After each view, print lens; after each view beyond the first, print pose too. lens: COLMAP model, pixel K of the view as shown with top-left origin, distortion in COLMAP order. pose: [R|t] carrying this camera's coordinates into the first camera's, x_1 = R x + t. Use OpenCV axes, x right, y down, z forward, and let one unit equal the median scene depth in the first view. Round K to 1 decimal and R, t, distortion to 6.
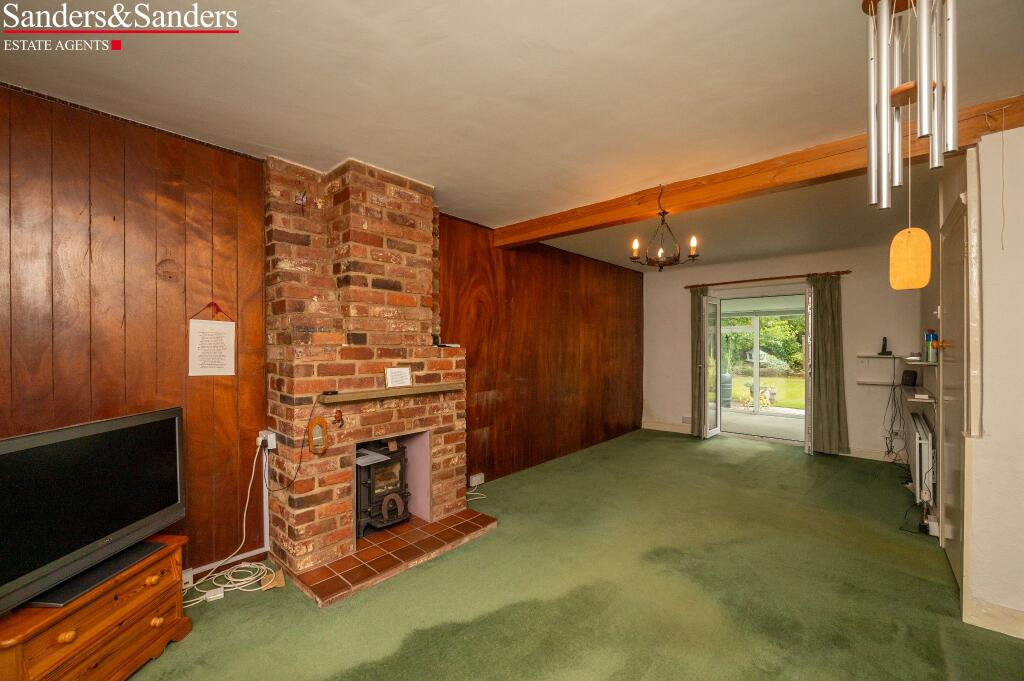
lens RADIAL K [[423.2, 0, 519.2], [0, 423.2, 345.6], [0, 0, 1]] dist [-0.006849, 0.000447]
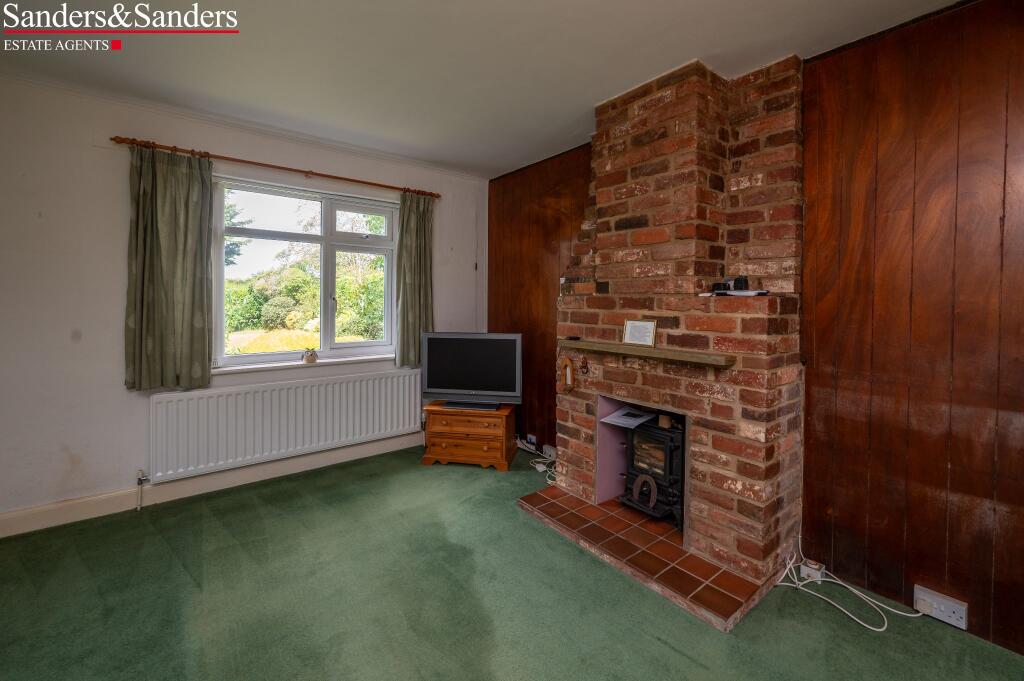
lens RADIAL K [[423.2, 0, 514.1], [0, 423.2, 308.8], [0, 0, 1]] dist [-0.006849, 0.000447]
pose [[-0.187576, 0.009529, -0.982204, 0.550725], [-0.013555, 0.999833, 0.012288, 0.021153], [0.982156, 0.015619, -0.187416, 0.897649]]
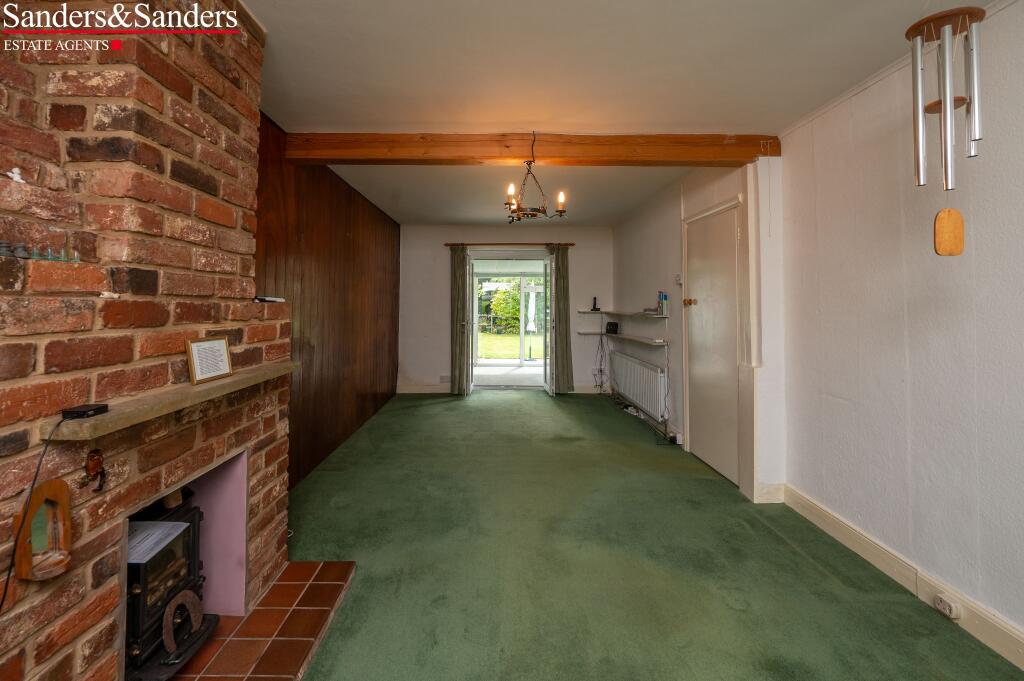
lens RADIAL K [[423.2, 0, 505.3], [0, 423.2, 289.6], [0, 0, 1]] dist [-0.006849, 0.000447]
pose [[0.744086, 0.024984, 0.667617, -0.356908], [-0.001316, 0.999353, -0.035931, 0.007118], [-0.668083, 0.025857, 0.743637, 0.364772]]
